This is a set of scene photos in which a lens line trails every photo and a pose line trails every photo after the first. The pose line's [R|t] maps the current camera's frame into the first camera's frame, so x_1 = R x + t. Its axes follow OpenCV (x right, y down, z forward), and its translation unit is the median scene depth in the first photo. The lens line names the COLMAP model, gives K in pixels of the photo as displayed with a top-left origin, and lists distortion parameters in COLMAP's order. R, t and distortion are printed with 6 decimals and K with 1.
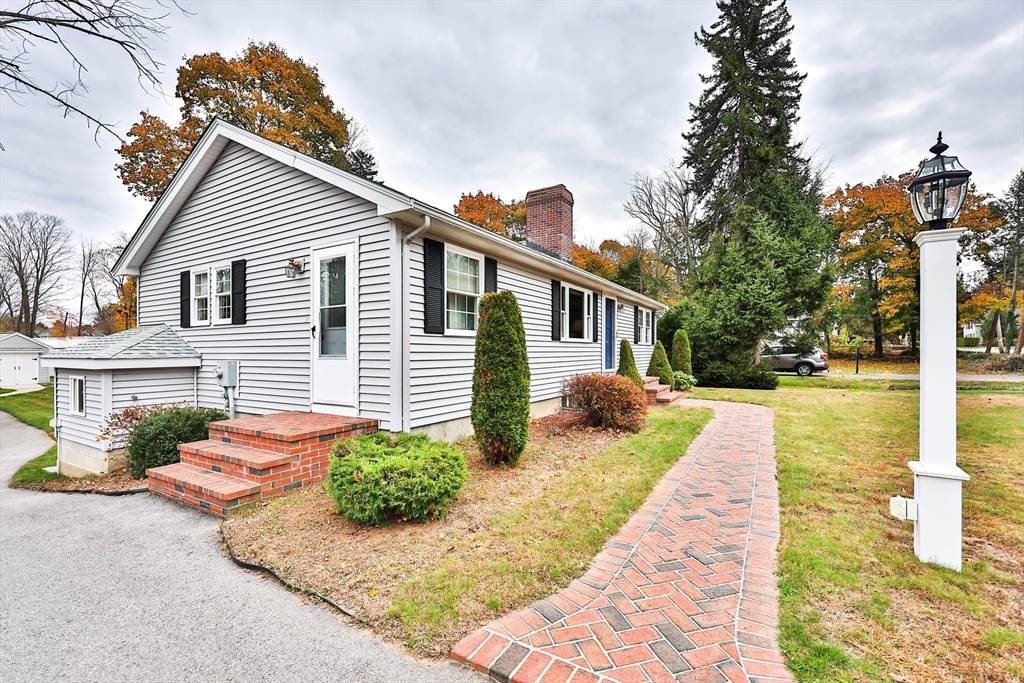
lens RADIAL K [[433.4, 0, 513.9], [0, 433.4, 349.0], [0, 0, 1]] dist [-0.000571, -0.000096]
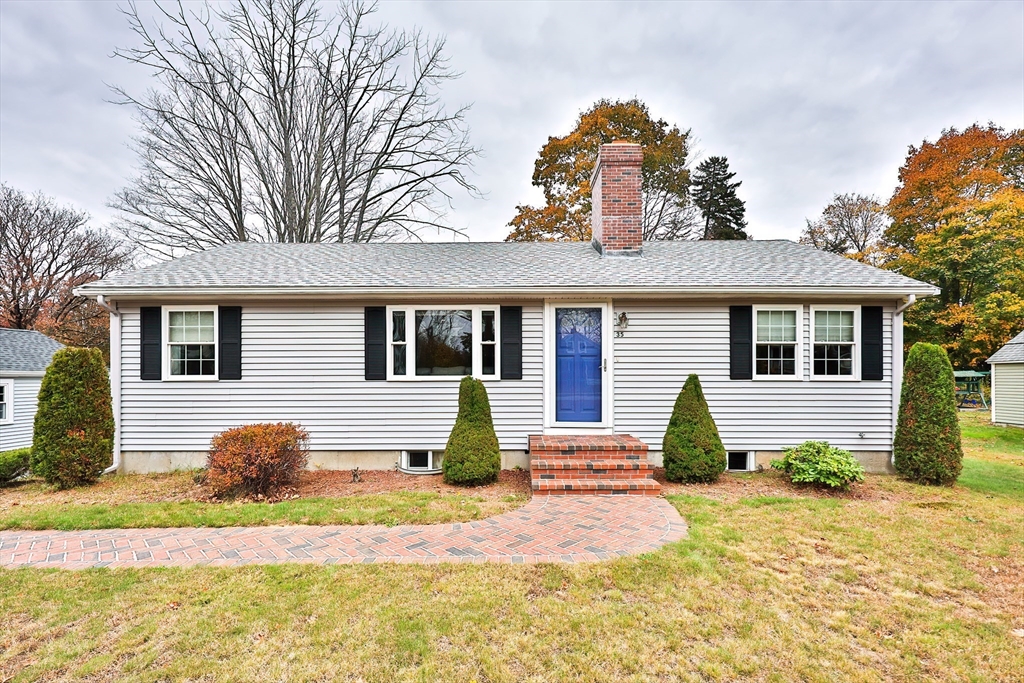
lens RADIAL K [[450.1, 0, 519.0], [0, 450.1, 377.9], [0, 0, 1]] dist [0.001571, 0.000639]
pose [[0.517674, -0.004870, -0.855564, 0.330409], [0.002127, 0.999988, -0.004405, -0.007217], [0.855575, 0.000460, 0.517678, 0.272955]]
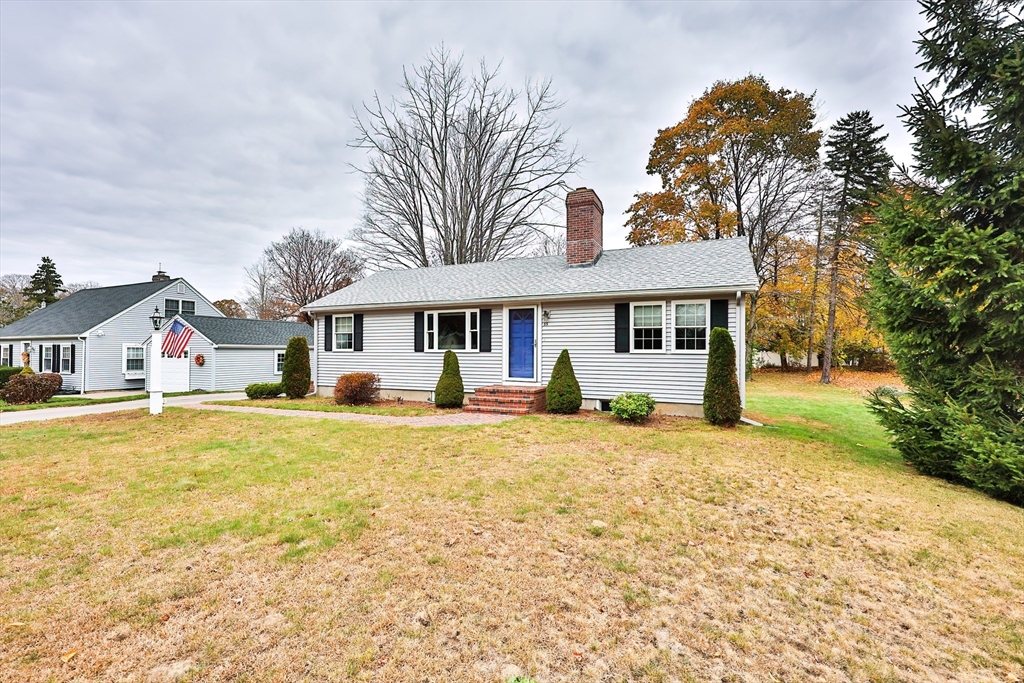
lens RADIAL K [[447.0, 0, 510.5], [0, 447.0, 335.9], [0, 0, 1]] dist [-0.001938, 0.000122]
pose [[0.119001, -0.036810, -0.992212, 0.570657], [-0.003159, 0.999293, -0.037451, -0.006767], [0.992889, 0.007592, 0.118801, 0.388219]]
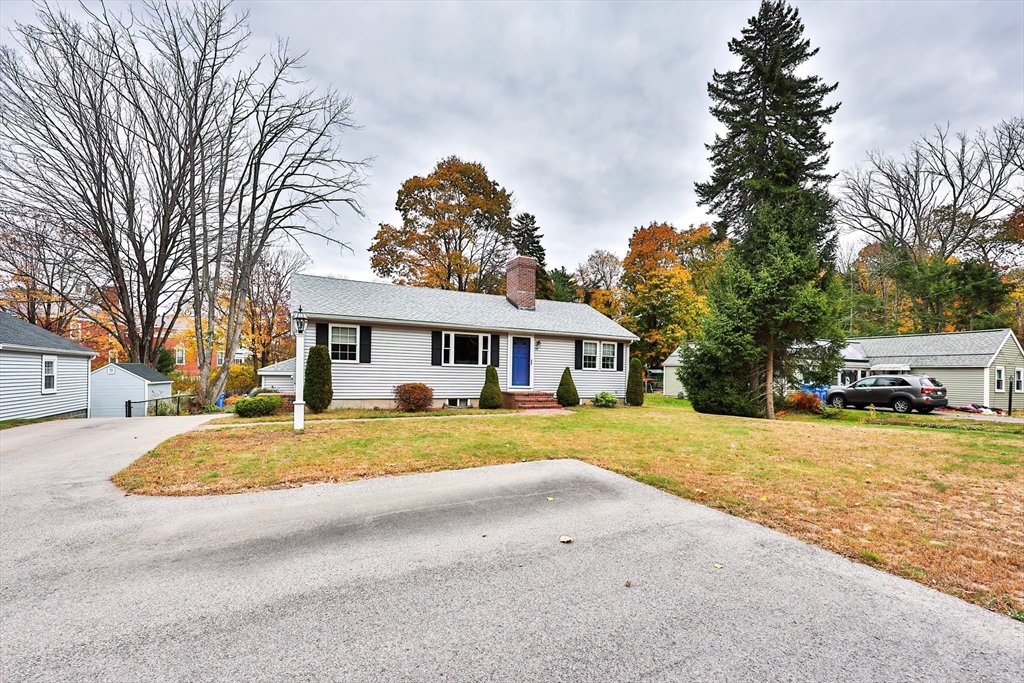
lens RADIAL K [[444.4, 0, 519.0], [0, 444.4, 371.0], [0, 0, 1]] dist [-0.000884, -0.000025]
pose [[0.846548, 0.014220, -0.532123, 0.457519], [-0.020748, 0.999765, -0.006291, 0.001938], [0.531909, 0.016366, 0.846644, -0.114692]]
